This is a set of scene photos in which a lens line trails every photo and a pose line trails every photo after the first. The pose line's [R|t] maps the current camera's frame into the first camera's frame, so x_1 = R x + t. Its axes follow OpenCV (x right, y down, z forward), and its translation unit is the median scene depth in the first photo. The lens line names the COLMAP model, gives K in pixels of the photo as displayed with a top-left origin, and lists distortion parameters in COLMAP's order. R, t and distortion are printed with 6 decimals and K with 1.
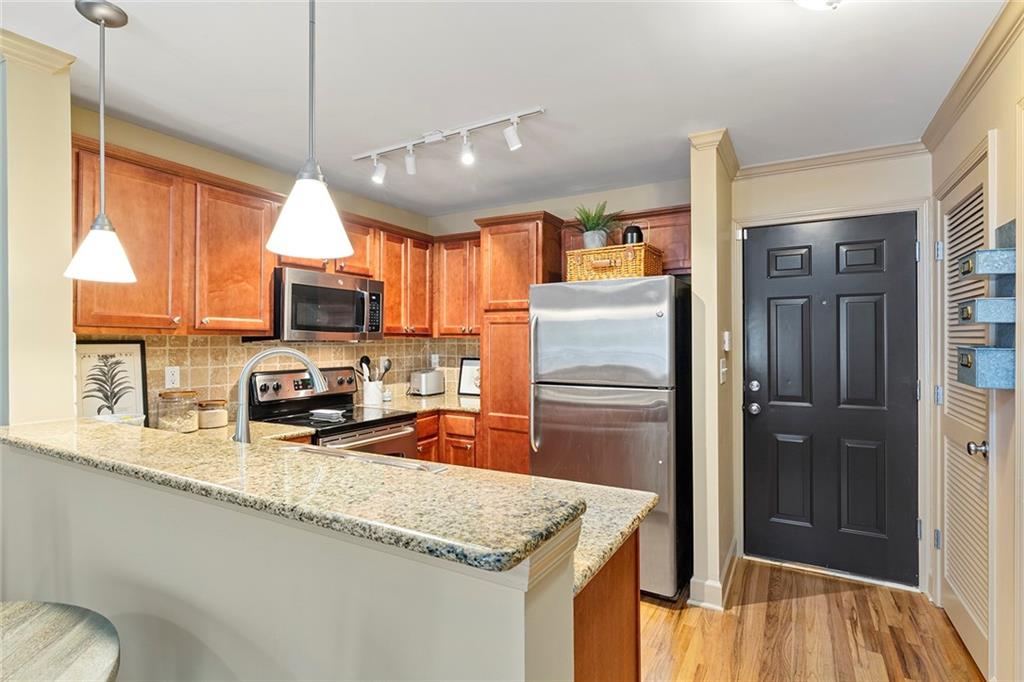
lens RADIAL K [[506.5, 0, 513.8], [0, 506.5, 339.5], [0, 0, 1]] dist [0.000793, -0.000522]
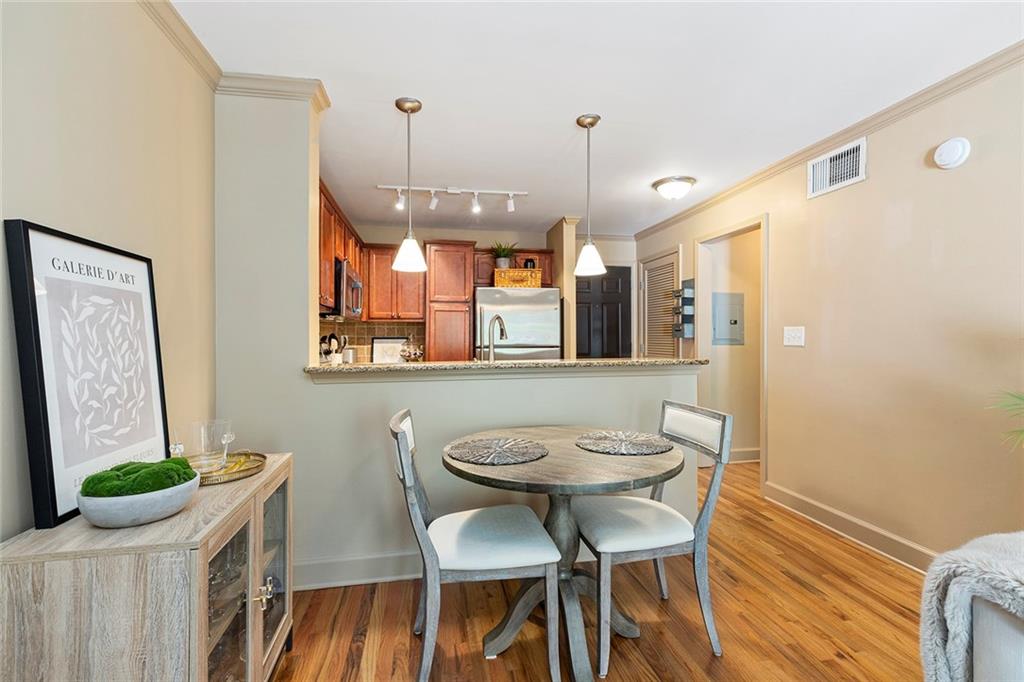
lens RADIAL K [[461.4, 0, 509.1], [0, 461.4, 340.3], [0, 0, 1]] dist [0.000898, 0.000348]
pose [[0.768140, -0.001775, 0.640279, -0.875344], [0.001492, 0.999998, 0.000983, 0.062660], [-0.640280, 0.000200, 0.768142, -0.202955]]
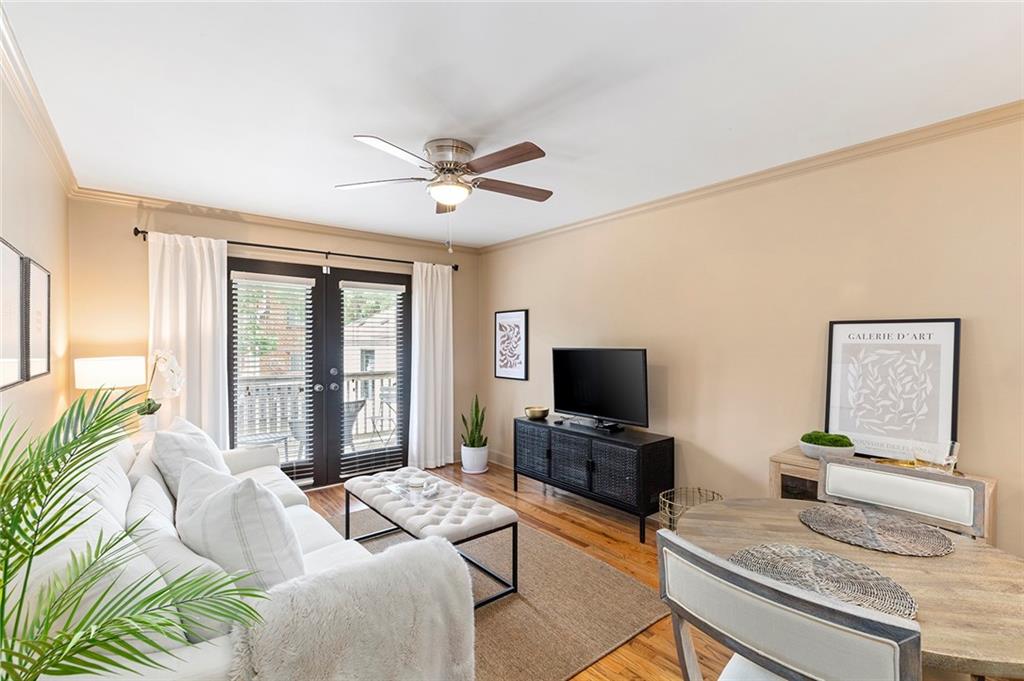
lens RADIAL K [[461.4, 0, 513.0], [0, 461.4, 341.6], [0, 0, 1]] dist [0.000898, 0.000348]
pose [[-0.368540, 0.006962, -0.929586, 0.155401], [0.000738, 0.999974, 0.007196, -0.004328], [0.929611, 0.001966, -0.368536, 0.102308]]
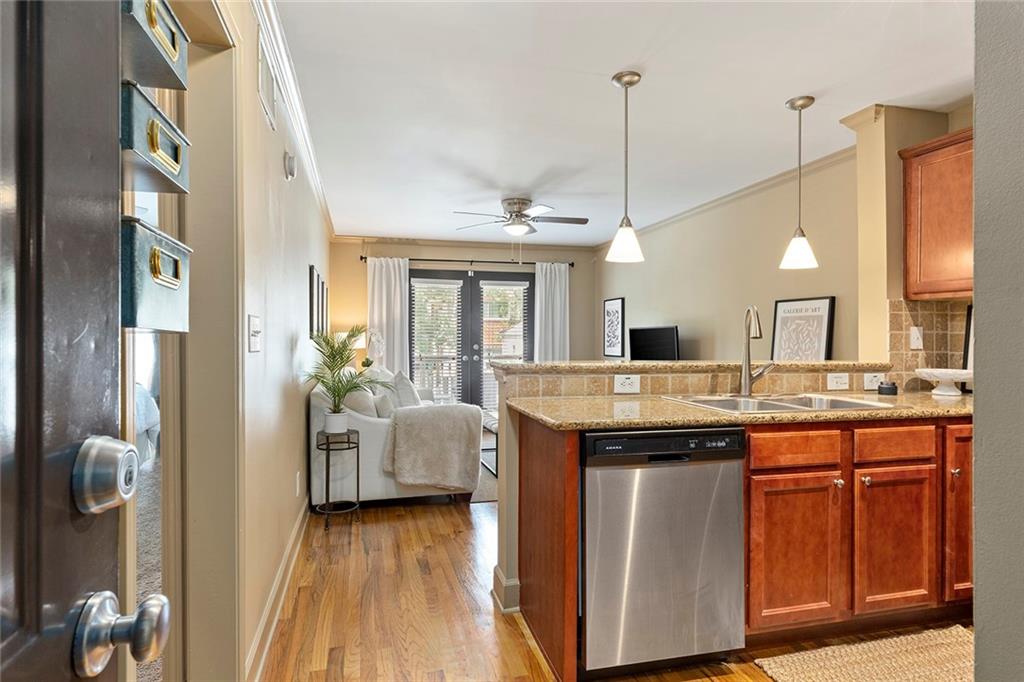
lens RADIAL K [[571.8, 0, 503.3], [0, 571.8, 337.4], [0, 0, 1]] dist [0.000592, 0.000174]
pose [[-0.724967, 0.002232, -0.688780, 0.659500], [0.001254, 0.999997, 0.001921, 0.057871], [0.688783, 0.000529, -0.724968, 0.967020]]
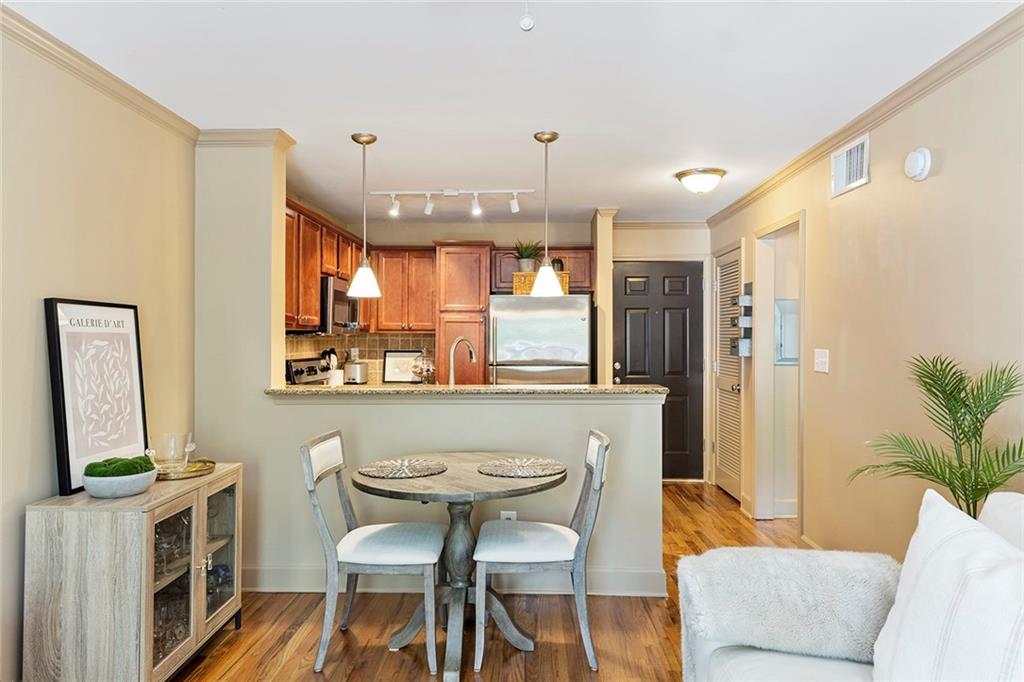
lens RADIAL K [[672.1, 0, 508.0], [0, 672.1, 338.1], [0, 0, 1]] dist [0.007332, -0.000320]
pose [[0.888142, 0.003882, 0.459552, -0.817663], [-0.003541, 0.999992, -0.001605, 0.013772], [-0.459555, -0.000202, 0.888150, -0.704037]]
